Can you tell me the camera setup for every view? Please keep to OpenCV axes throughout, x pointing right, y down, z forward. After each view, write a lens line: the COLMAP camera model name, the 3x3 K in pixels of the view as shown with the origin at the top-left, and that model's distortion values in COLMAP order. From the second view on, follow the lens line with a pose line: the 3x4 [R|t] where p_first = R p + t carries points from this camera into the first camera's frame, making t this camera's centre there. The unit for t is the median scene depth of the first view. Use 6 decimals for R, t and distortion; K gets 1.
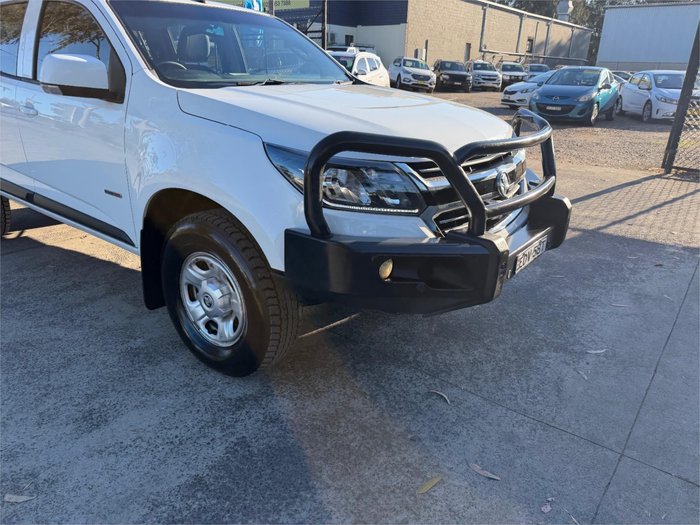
lens RADIAL K [[490.7, 0, 346.0], [0, 490.7, 258.8], [0, 0, 1]] dist [0.022176, -0.031166]
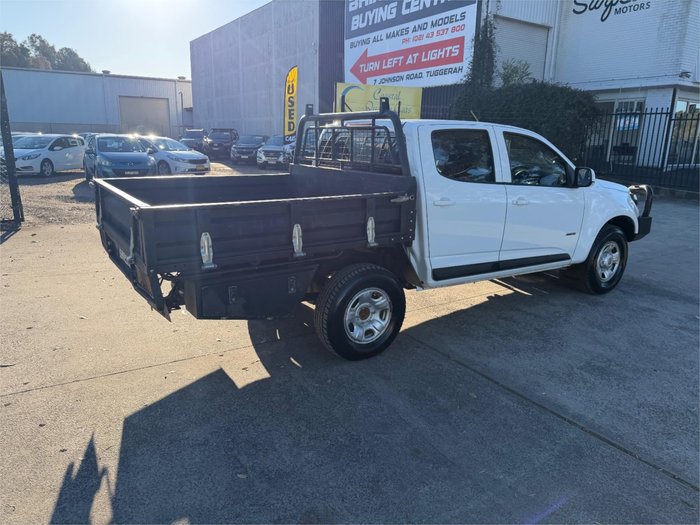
lens RADIAL K [[490.7, 0, 346.0], [0, 490.7, 258.8], [0, 0, 1]] dist [0.022176, -0.031166]
pose [[0.340345, -0.234208, 0.910666, -2.679104], [0.324327, 0.938290, 0.120101, -0.585050], [-0.882597, 0.254478, 0.395302, 1.082737]]
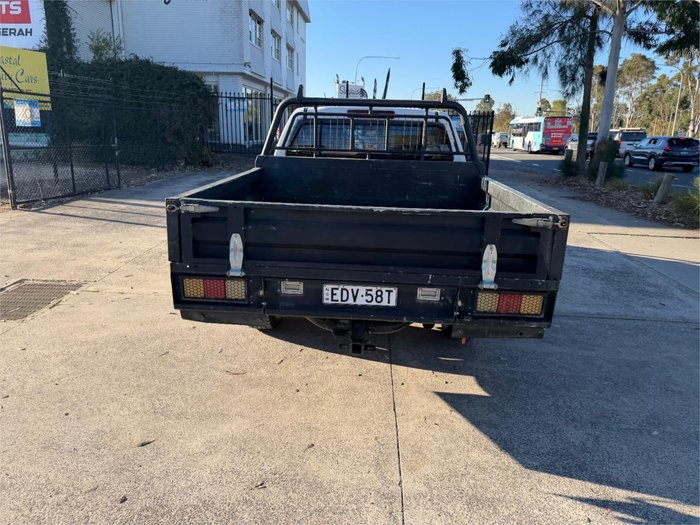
lens RADIAL K [[491.8, 0, 346.1], [0, 491.8, 253.9], [0, 0, 1]] dist [0.022853, -0.032383]
pose [[-0.544340, -0.239192, 0.804041, -2.371413], [0.265397, 0.860147, 0.435558, -1.158589], [-0.795775, 0.450482, -0.404732, 2.616540]]
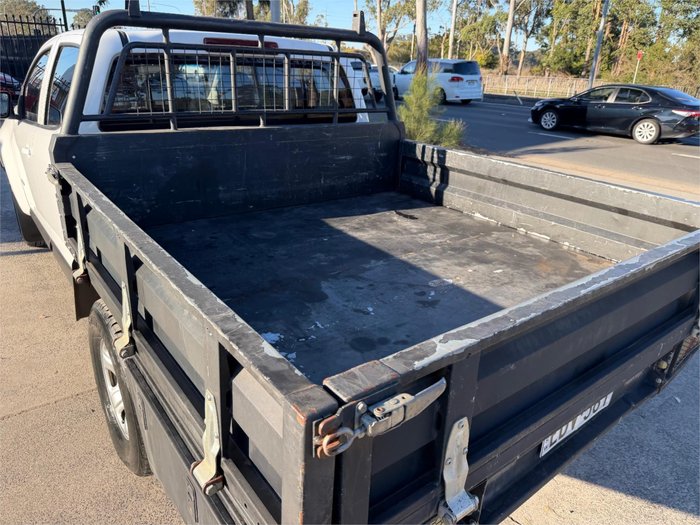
lens RADIAL K [[497.7, 0, 352.3], [0, 497.7, 268.2], [0, 0, 1]] dist [0.000310, -0.009753]
pose [[-0.958955, -0.158367, 0.235212, -1.440817], [0.046602, 0.730203, 0.681639, -1.161355], [-0.279701, 0.664623, -0.692852, 2.579843]]
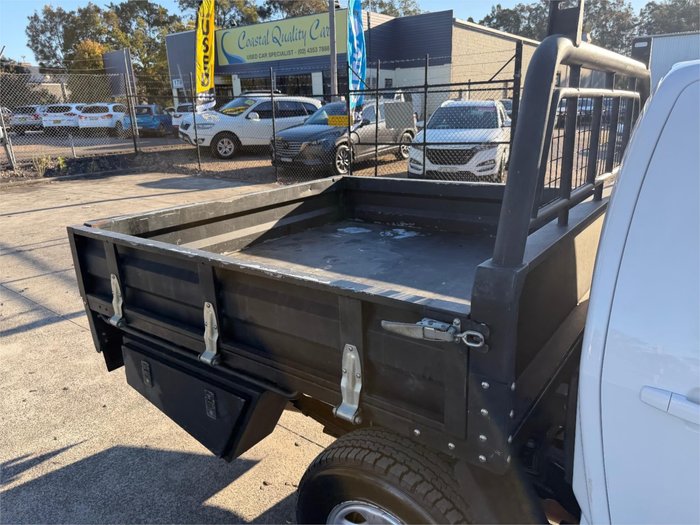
lens RADIAL K [[510.5, 0, 350.0], [0, 510.5, 262.5], [0, 0, 1]] dist [-0.004383, 0.005829]
pose [[0.999013, -0.041032, -0.017001, -1.322881], [0.039564, 0.996079, -0.079132, -0.547491], [0.020181, 0.078381, 0.996719, 0.978361]]
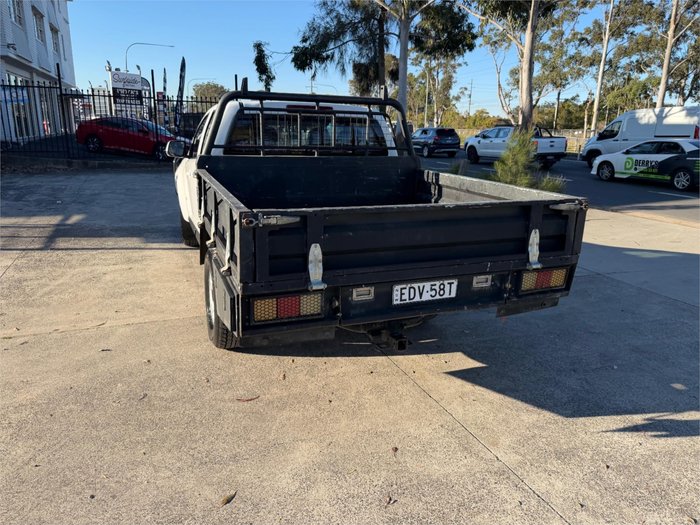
lens RADIAL K [[491.8, 0, 346.1], [0, 491.8, 253.9], [0, 0, 1]] dist [0.022853, -0.032383]
pose [[-0.842805, -0.168983, 0.511003, -1.961735], [0.159190, 0.828690, 0.536593, -1.282645], [-0.514138, 0.533590, -0.671524, 2.962280]]
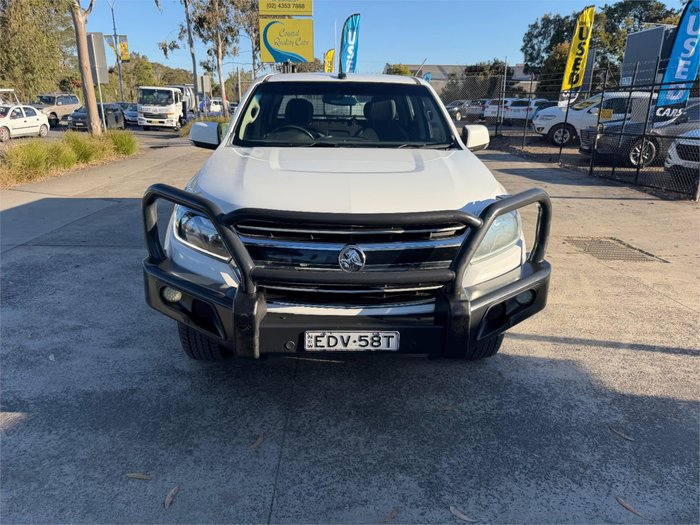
lens RADIAL K [[483.8, 0, 350.0], [0, 483.8, 262.5], [0, 0, 1]] dist [0.004651, -0.020115]
pose [[0.643016, 0.218326, -0.734074, 0.900186], [-0.274606, 0.960497, 0.045125, -0.172579], [0.714928, 0.172565, 0.677569, 0.340918]]
